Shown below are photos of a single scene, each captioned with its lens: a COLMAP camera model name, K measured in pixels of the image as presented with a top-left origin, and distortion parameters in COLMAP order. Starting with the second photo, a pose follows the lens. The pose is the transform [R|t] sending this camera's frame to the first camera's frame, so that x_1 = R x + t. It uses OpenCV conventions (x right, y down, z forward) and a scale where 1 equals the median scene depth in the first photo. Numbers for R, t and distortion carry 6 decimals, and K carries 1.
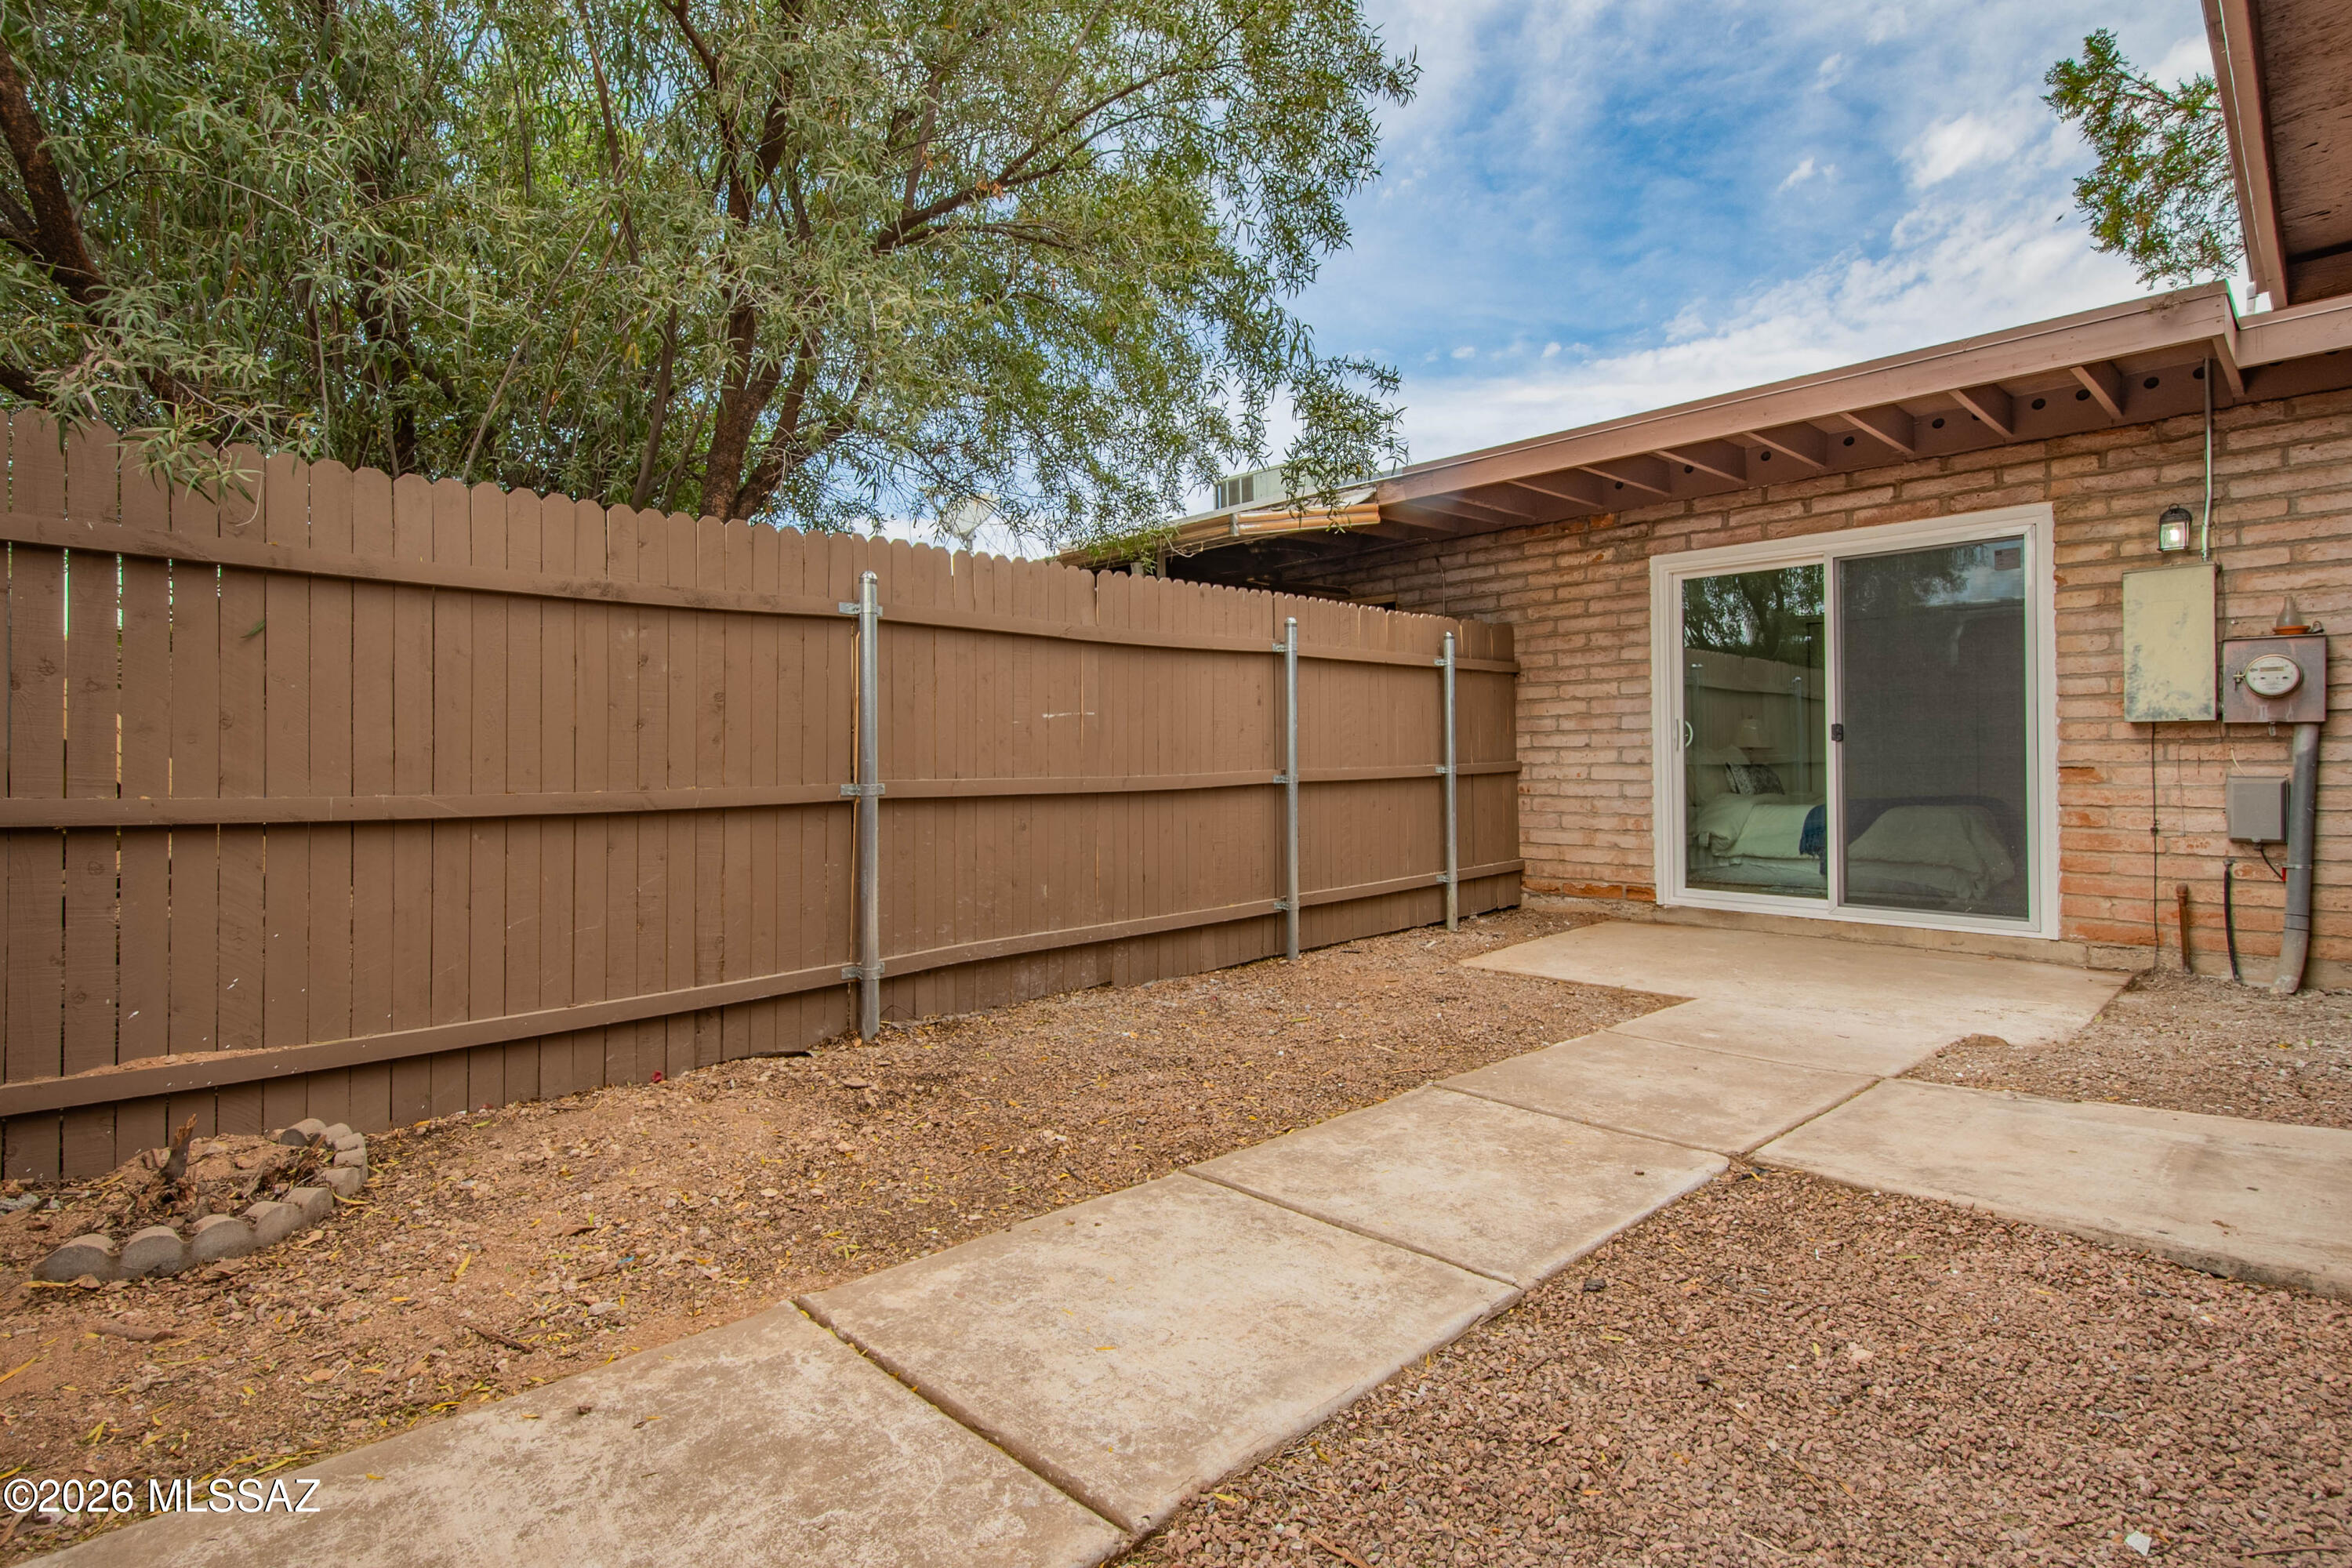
lens RADIAL K [[1118.9, 0, 1171.3], [0, 1118.9, 752.1], [0, 0, 1]] dist [0.019042, -0.000722]
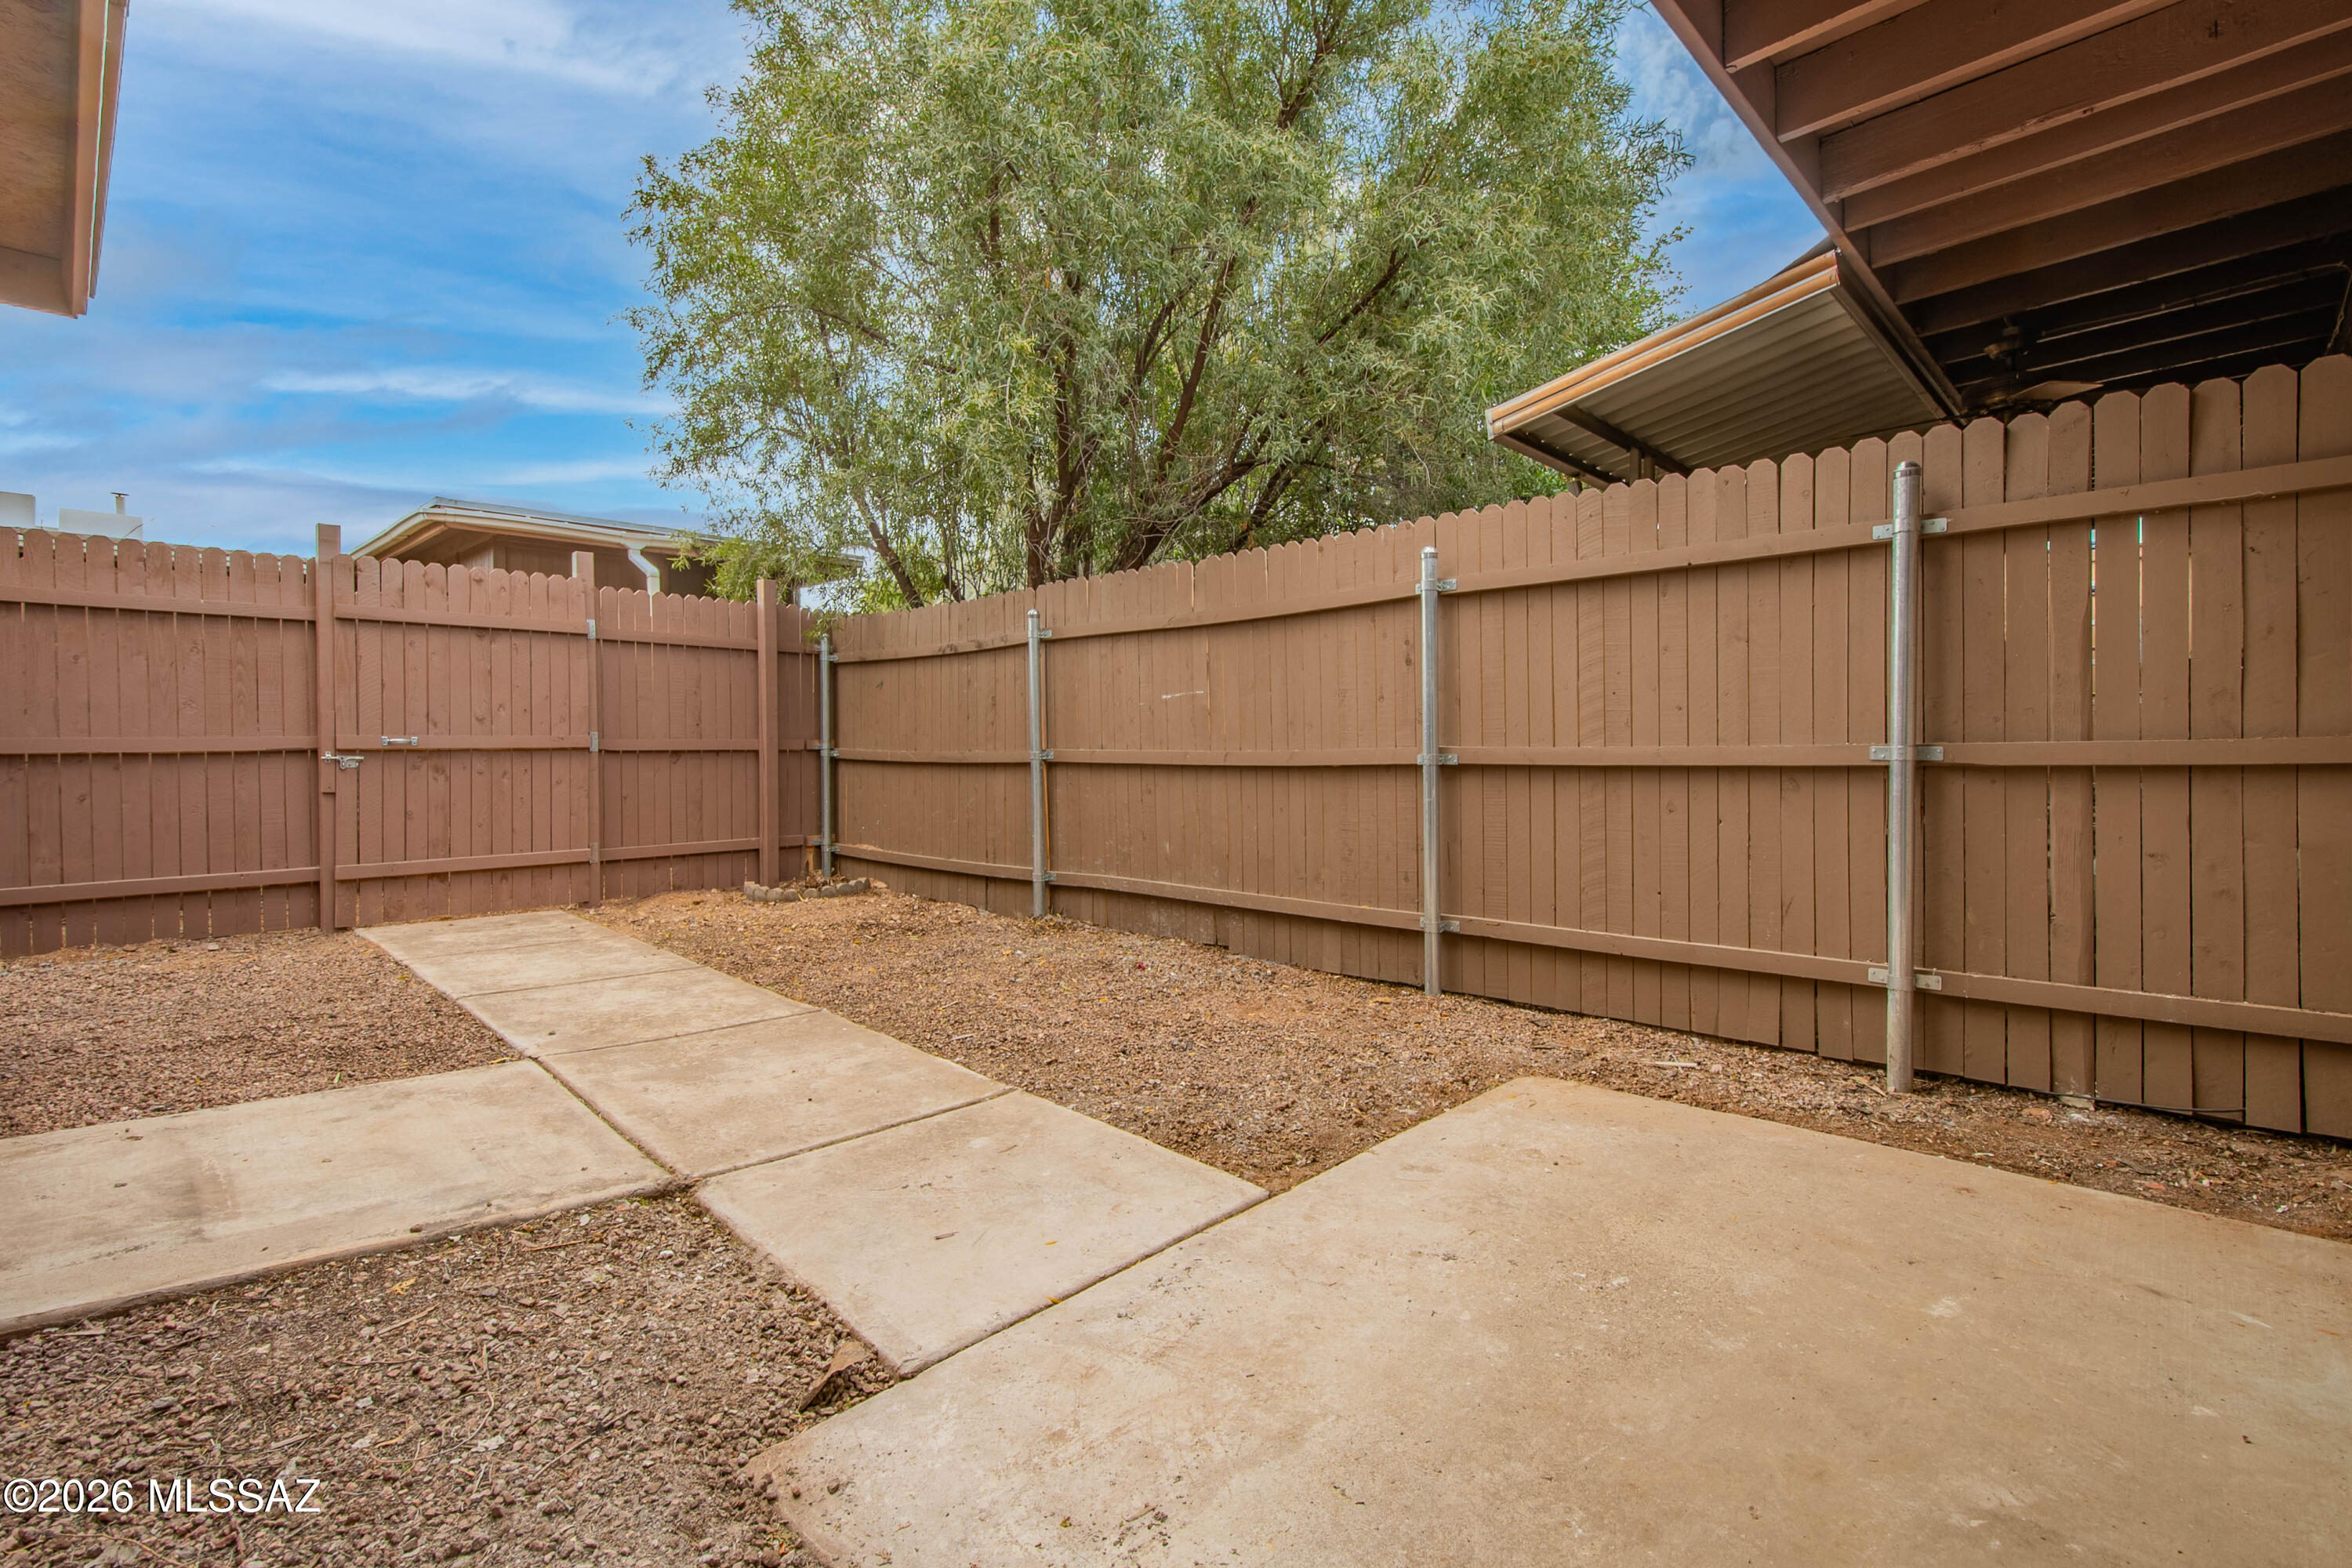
lens RADIAL K [[1053.6, 0, 1173.9], [0, 1053.6, 746.4], [0, 0, 1]] dist [0.011841, 0.000230]
pose [[0.044206, 0.012229, -0.998948, 0.925401], [0.008874, 0.999881, 0.012634, 0.005066], [0.998983, -0.009423, 0.044093, 0.905145]]
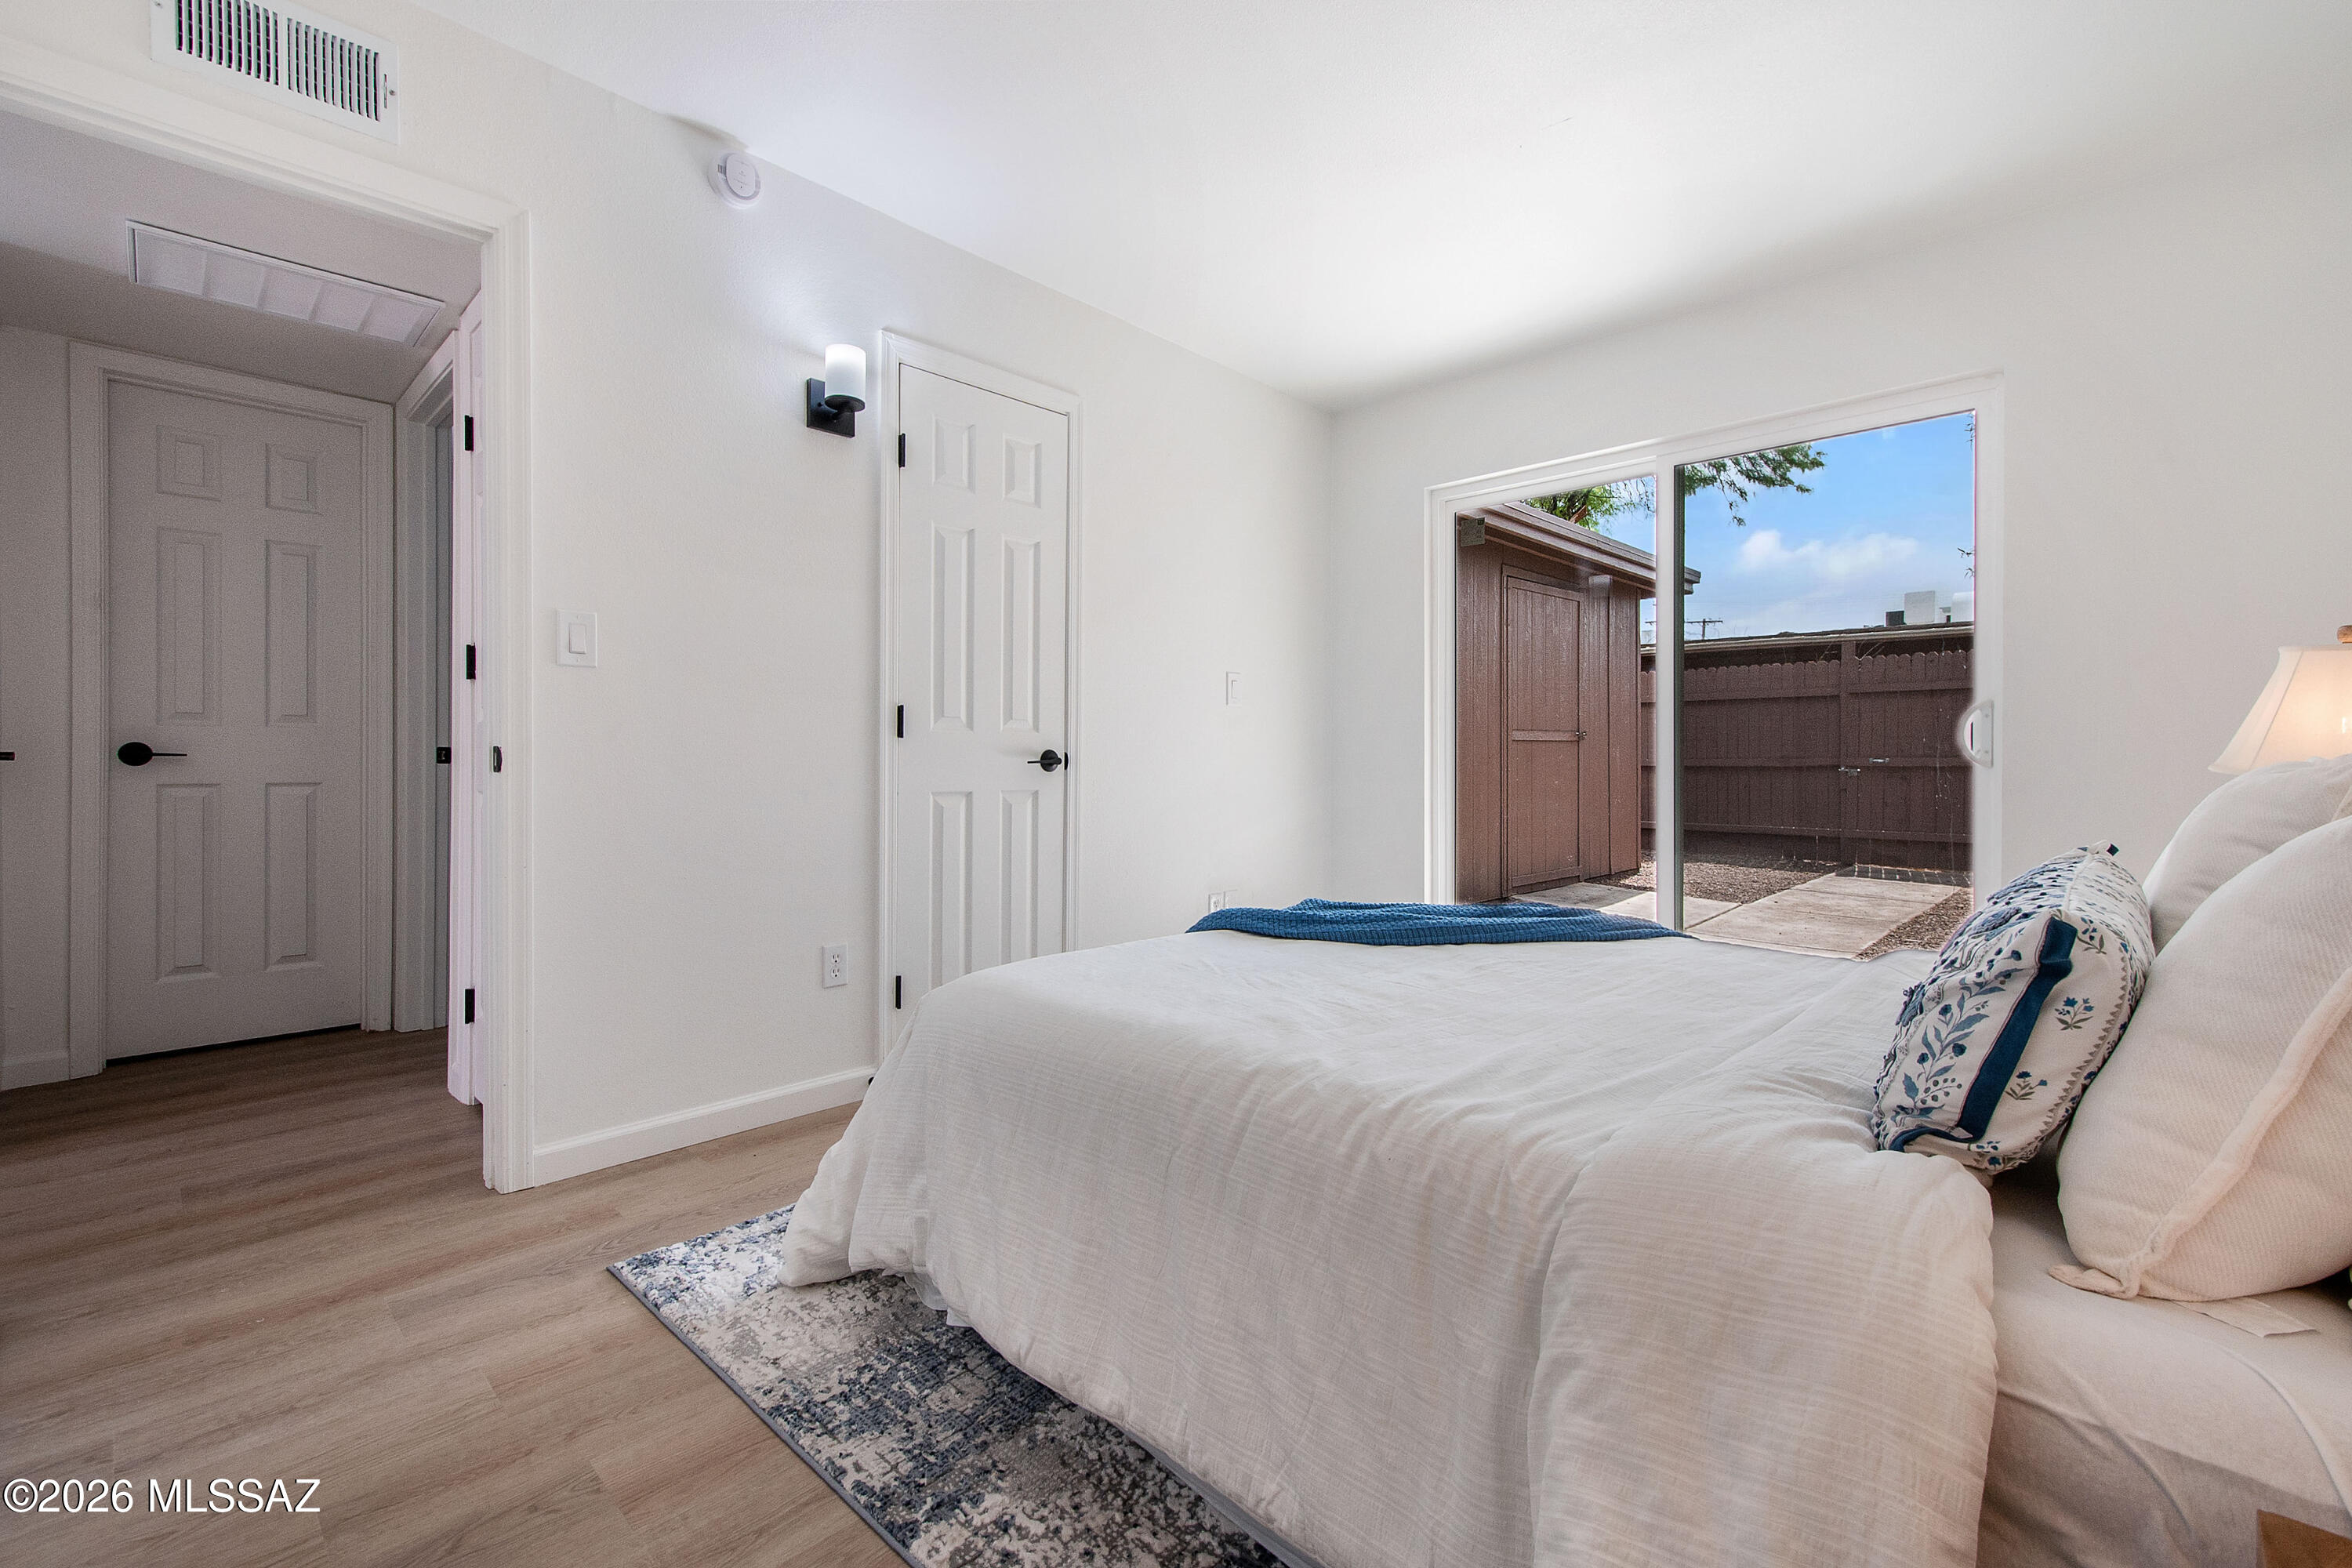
lens RADIAL K [[1027.5, 0, 1174.9], [0, 1027.5, 761.8], [0, 0, 1]] dist [0.003670, 0.000318]
pose [[-0.999466, 0.014370, -0.029343, 1.107378], [0.014485, 0.999888, -0.003715, -0.003196], [0.029287, -0.004138, -0.999562, 1.953698]]
